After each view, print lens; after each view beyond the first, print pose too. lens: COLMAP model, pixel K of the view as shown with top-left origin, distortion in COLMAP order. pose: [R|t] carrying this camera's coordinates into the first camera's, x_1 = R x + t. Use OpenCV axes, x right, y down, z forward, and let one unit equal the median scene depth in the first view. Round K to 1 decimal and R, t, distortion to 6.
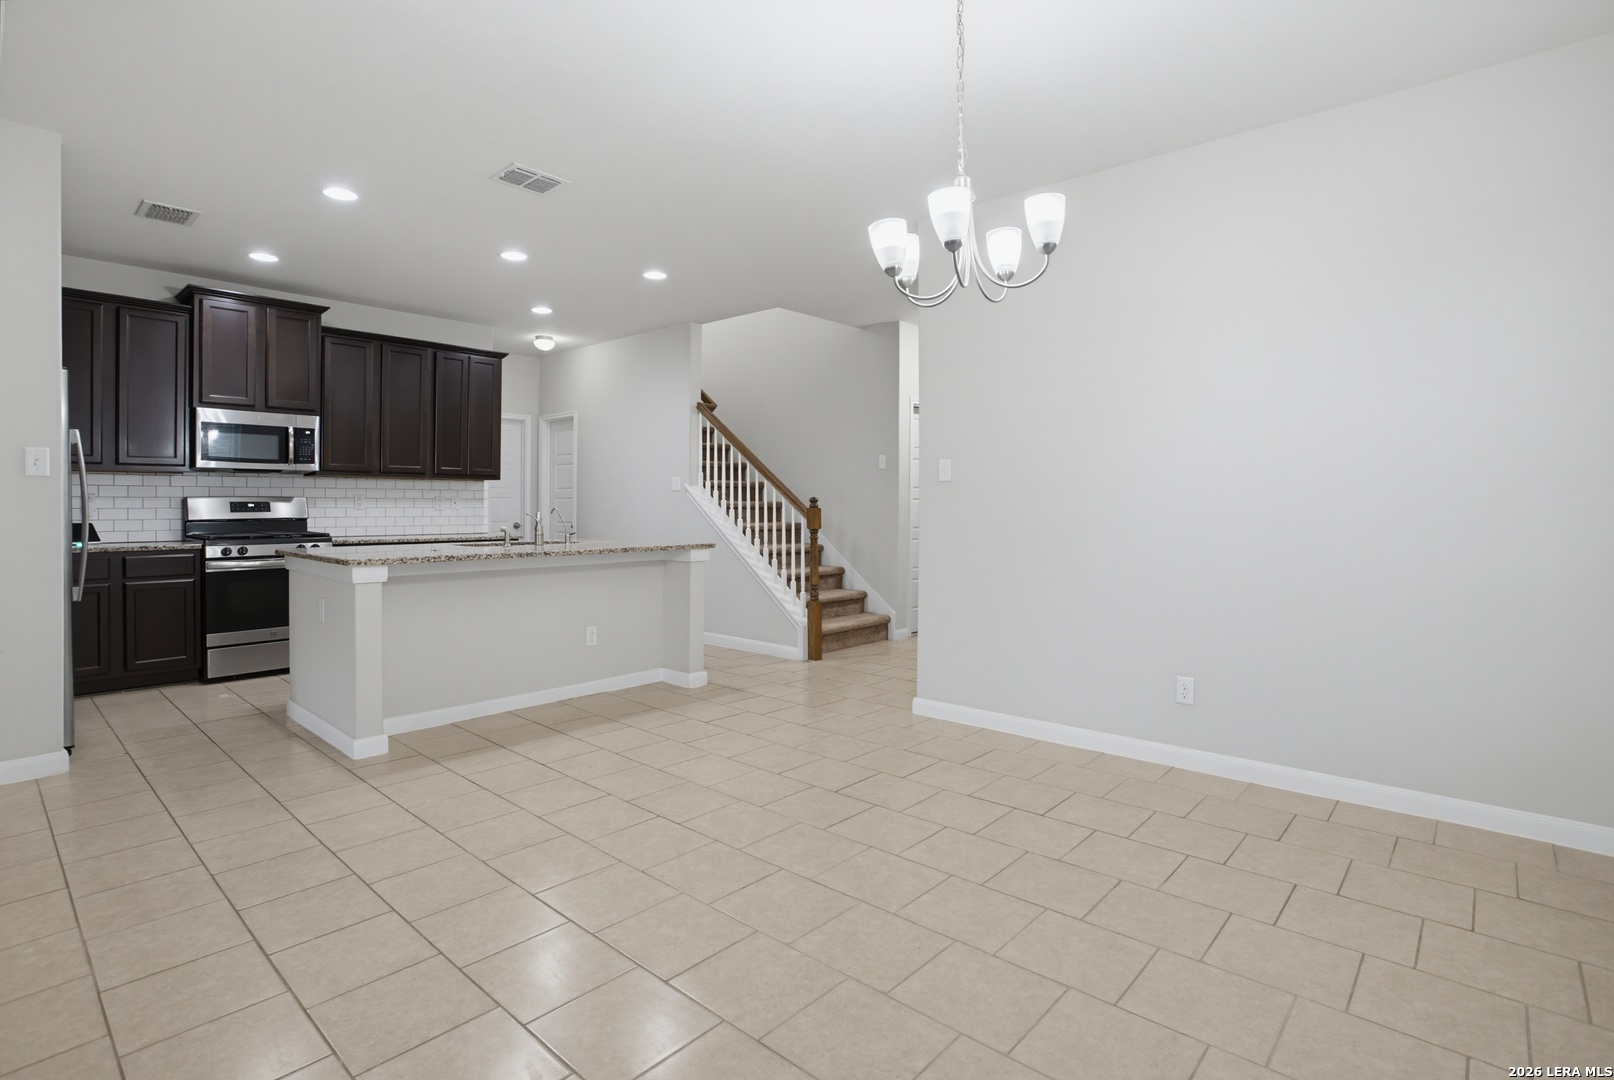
lens RADIAL K [[802.0, 0, 806.4], [0, 802.0, 519.3], [0, 0, 1]] dist [-0.075050, 0.031645]
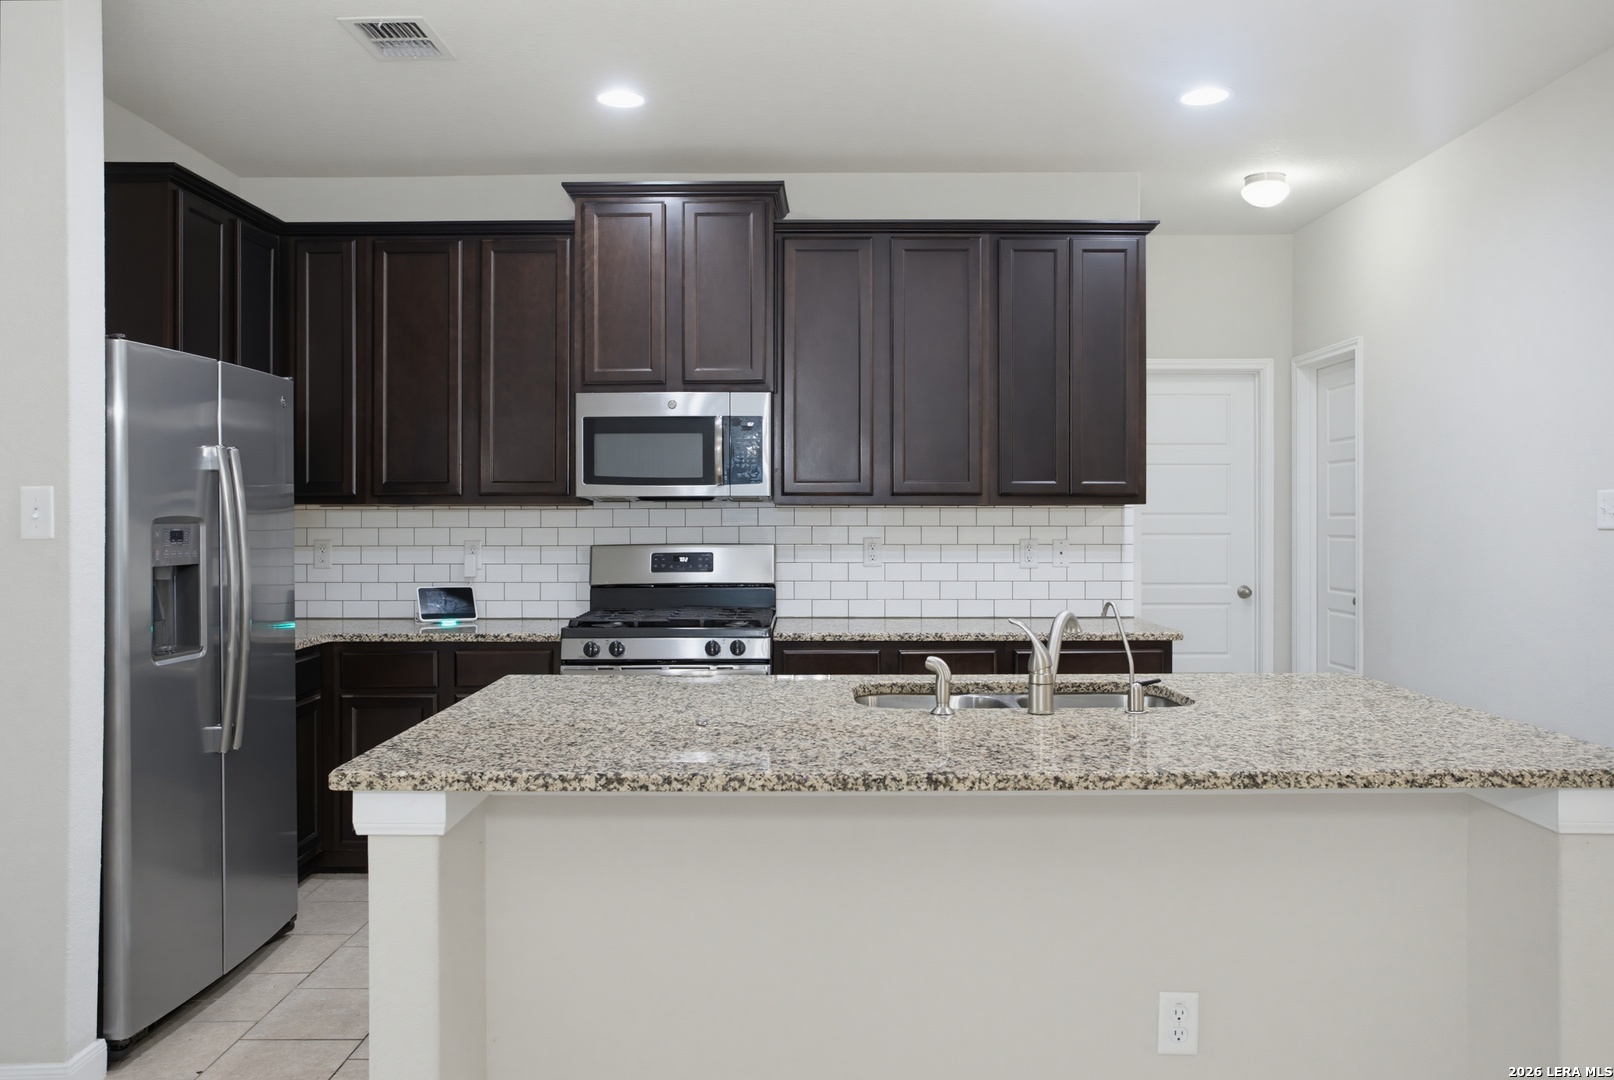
lens RADIAL K [[1173.1, 0, 804.1], [0, 1173.1, 509.3], [0, 0, 1]] dist [-0.042035, 0.060689]
pose [[0.660733, -0.009149, -0.750566, -0.018809], [-0.008504, 0.999770, -0.019673, -0.038024], [0.750573, 0.019382, 0.660503, 0.500699]]
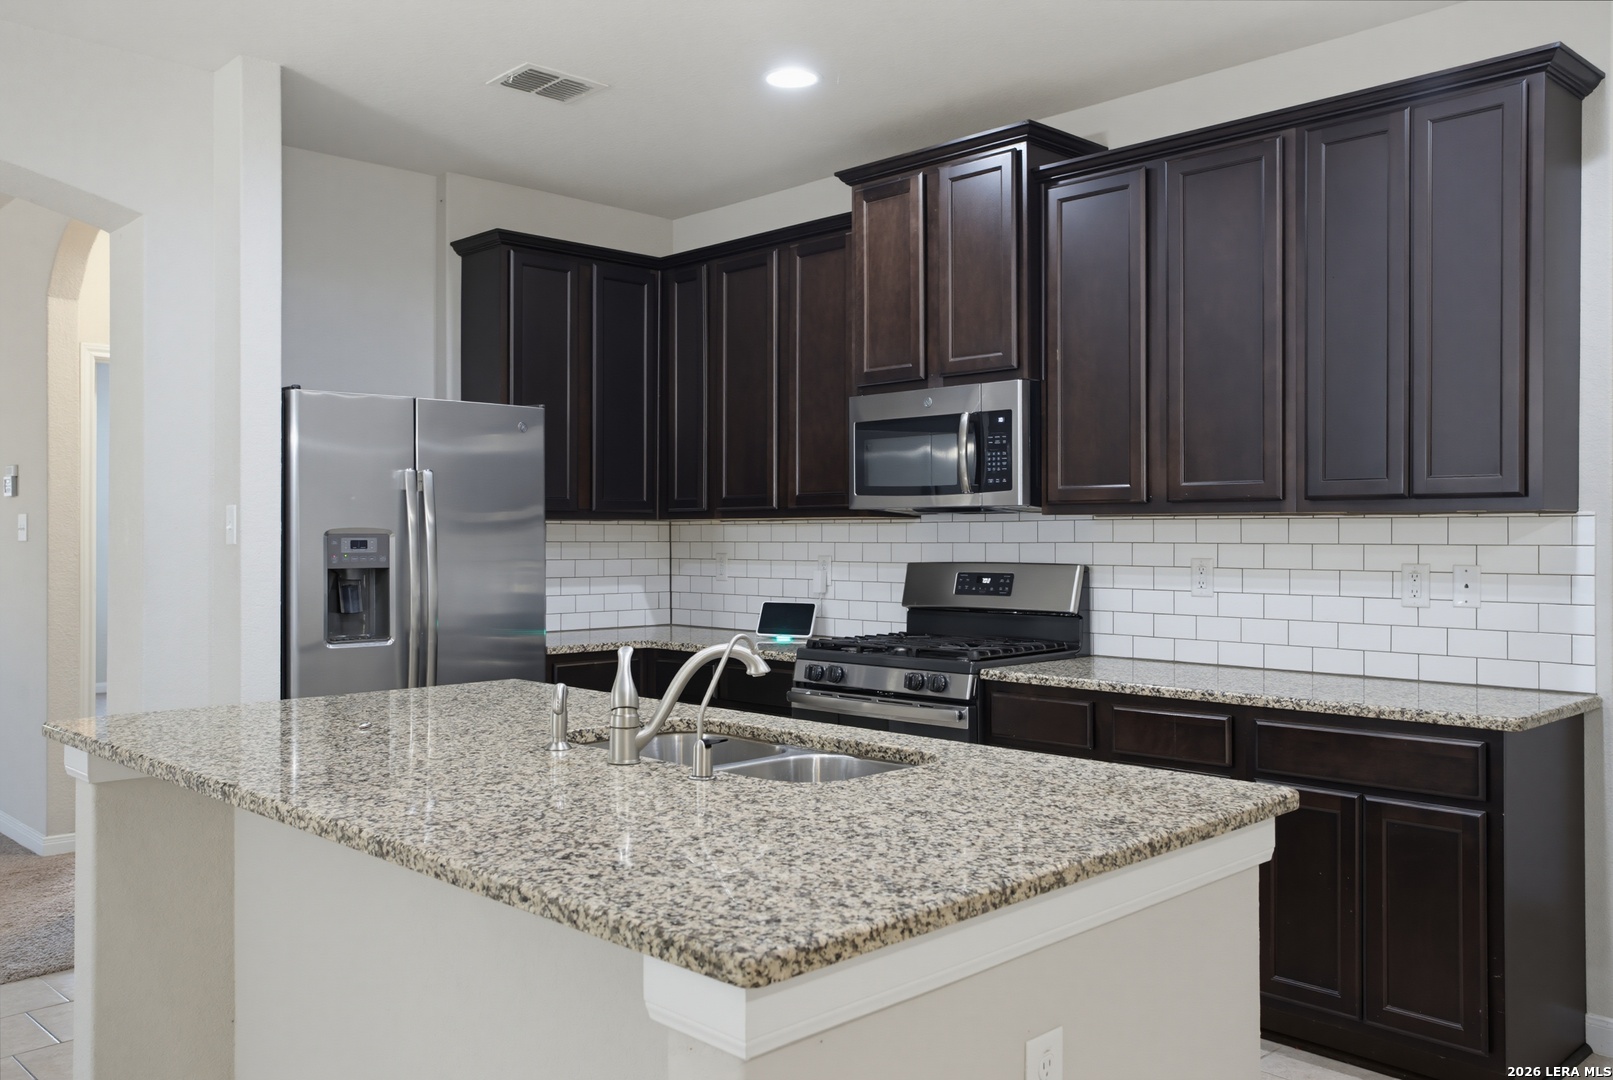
lens RADIAL K [[1315.7, 0, 806.5], [0, 1315.7, 540.0], [0, 0, 1]] dist [-0.006000, 0.000547]
pose [[-0.064454, -0.000902, -0.997920, 0.110263], [-0.017882, 0.999840, 0.000251, -0.041064], [0.997760, 0.017861, -0.064460, 0.932321]]
